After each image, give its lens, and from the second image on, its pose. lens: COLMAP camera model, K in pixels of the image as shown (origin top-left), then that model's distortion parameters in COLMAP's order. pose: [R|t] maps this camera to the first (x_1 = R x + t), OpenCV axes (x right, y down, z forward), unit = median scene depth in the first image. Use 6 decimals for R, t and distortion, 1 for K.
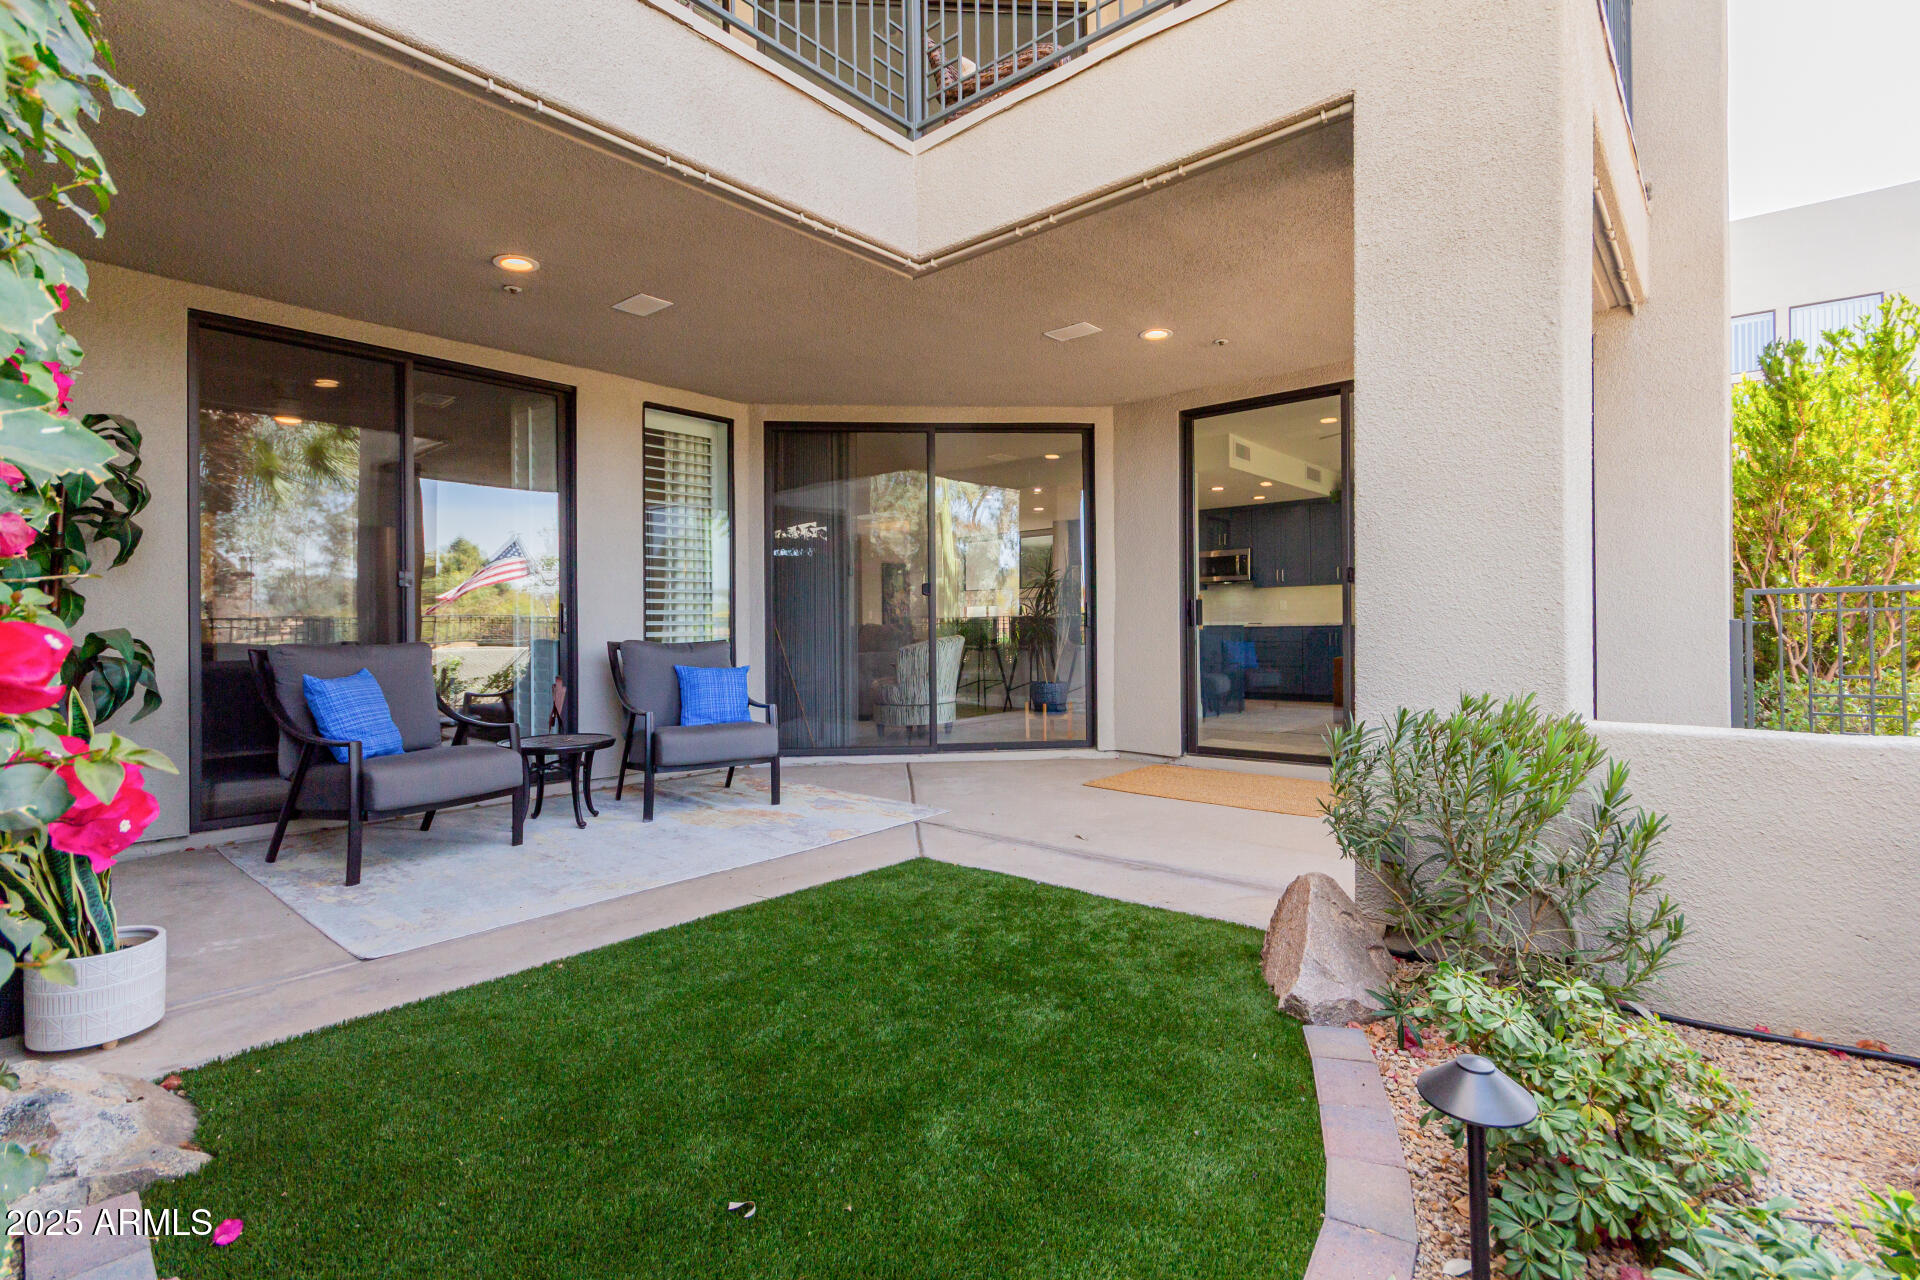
lens RADIAL K [[897.2, 0, 993.7], [0, 897.2, 634.4], [0, 0, 1]] dist [-0.000142, -0.000106]
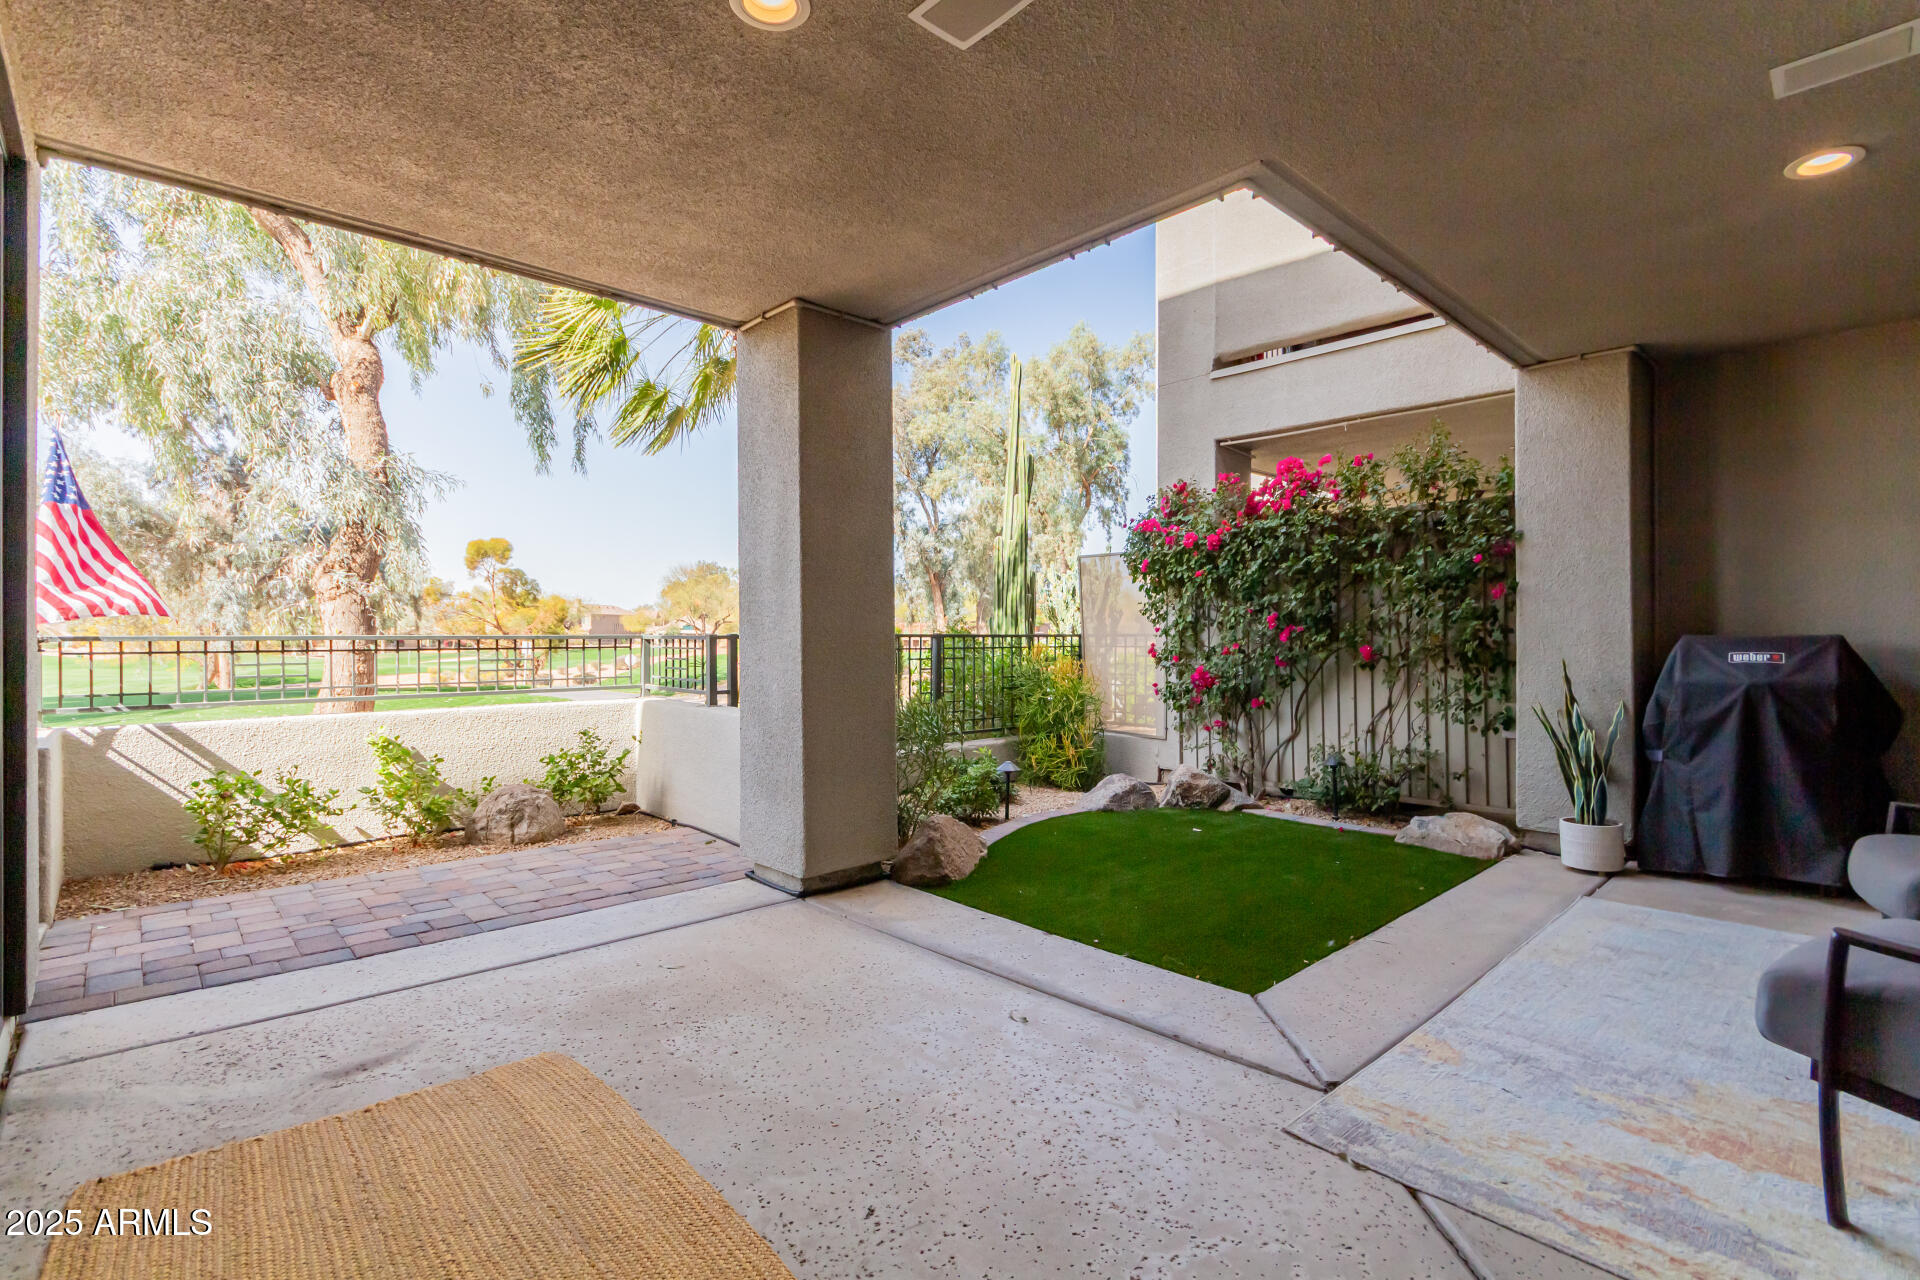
lens RADIAL K [[897.2, 0, 993.7], [0, 897.2, 634.4], [0, 0, 1]] dist [-0.000142, -0.000106]
pose [[-0.993708, 0.014771, 0.111028, 0.032565], [0.015039, 0.999886, 0.001575, -0.036419], [-0.110992, 0.003235, -0.993816, 1.221921]]
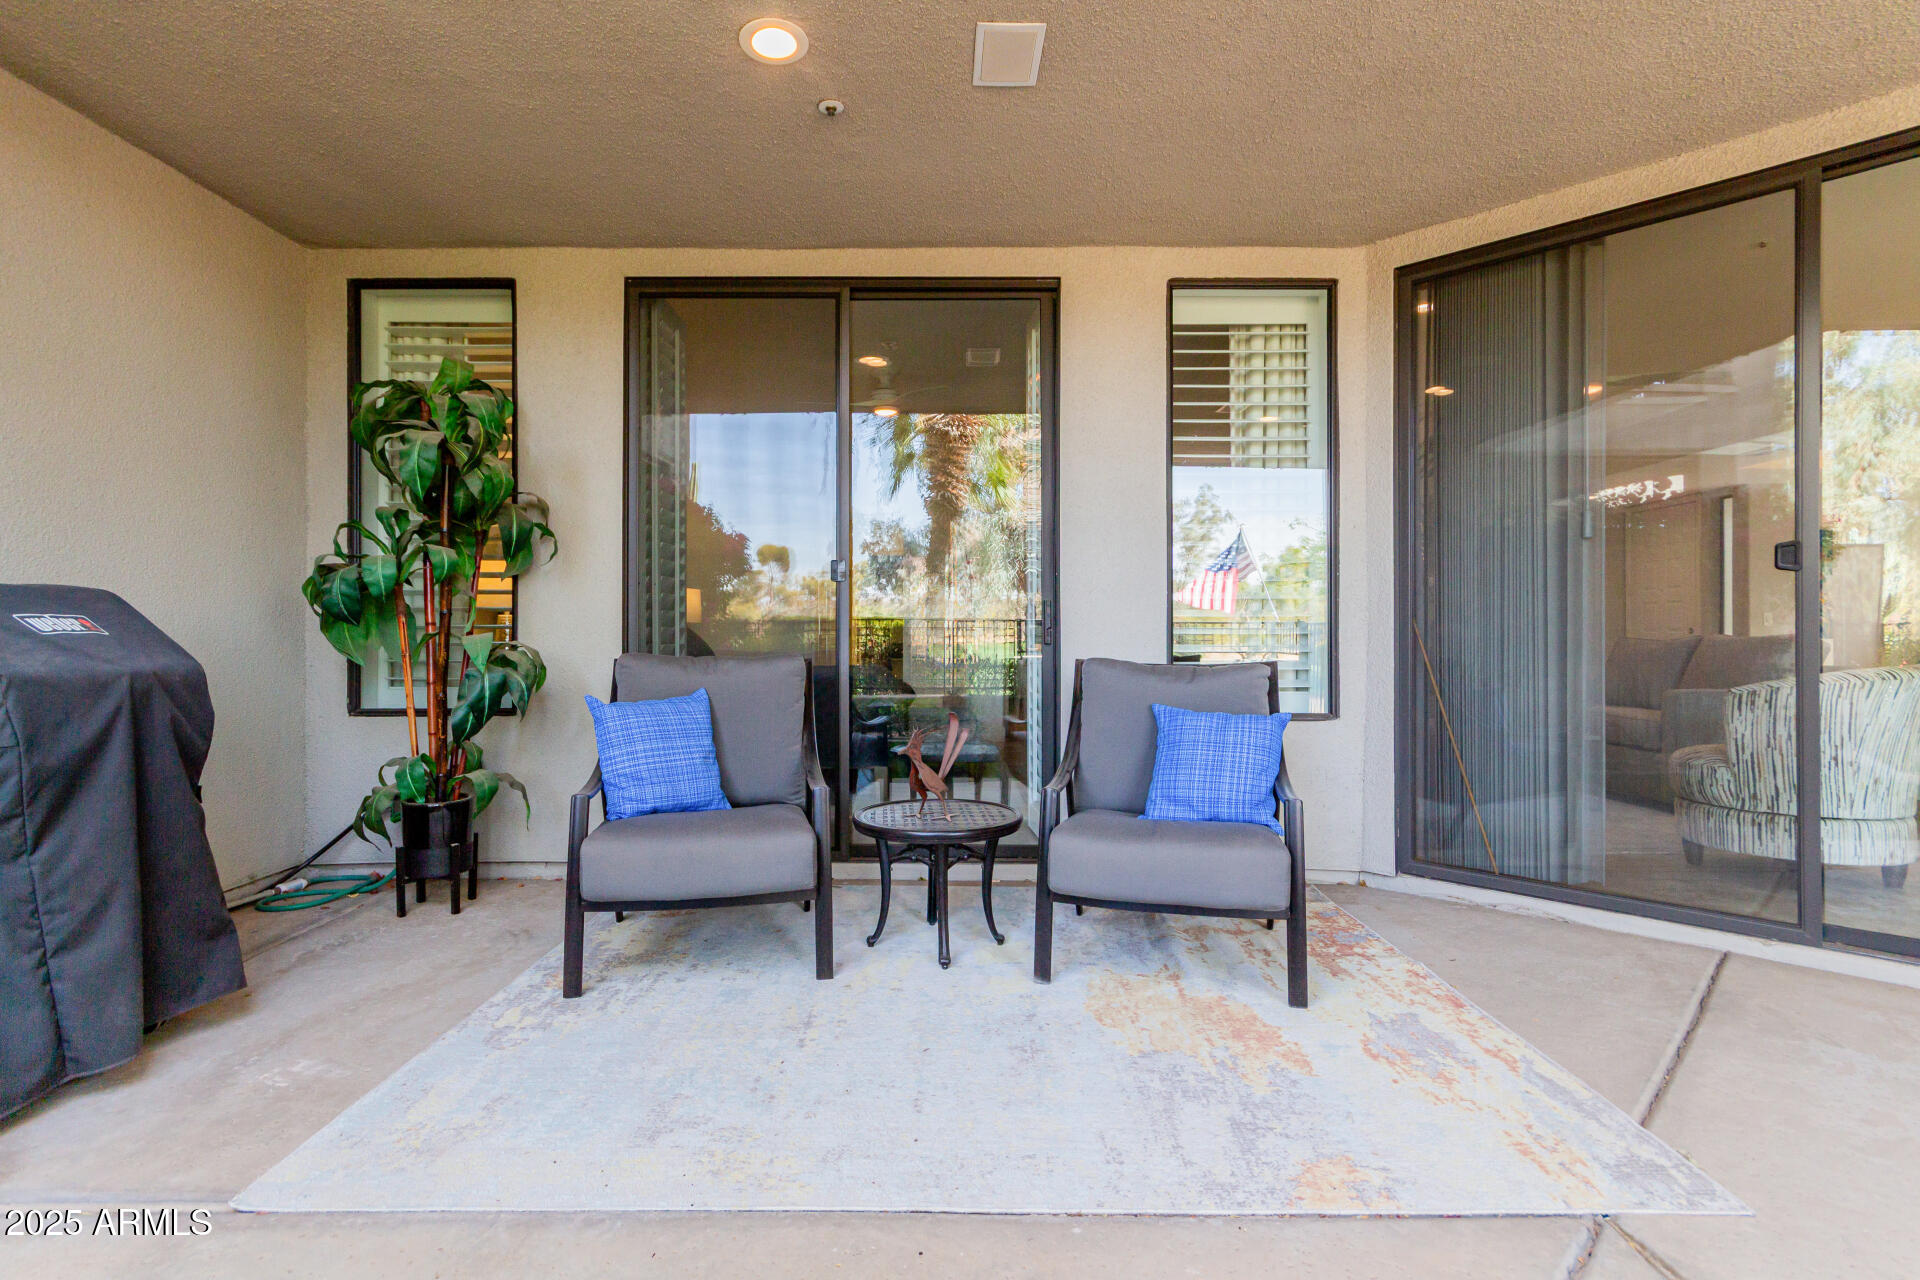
lens RADIAL K [[929.3, 0, 958.3], [0, 929.3, 623.6], [0, 0, 1]] dist [0.005866, 0.000781]
pose [[0.618598, 0.006779, -0.785679, 0.034337], [-0.016253, 0.999859, -0.004169, -0.011730], [0.785540, 0.015348, 0.618621, 0.477553]]
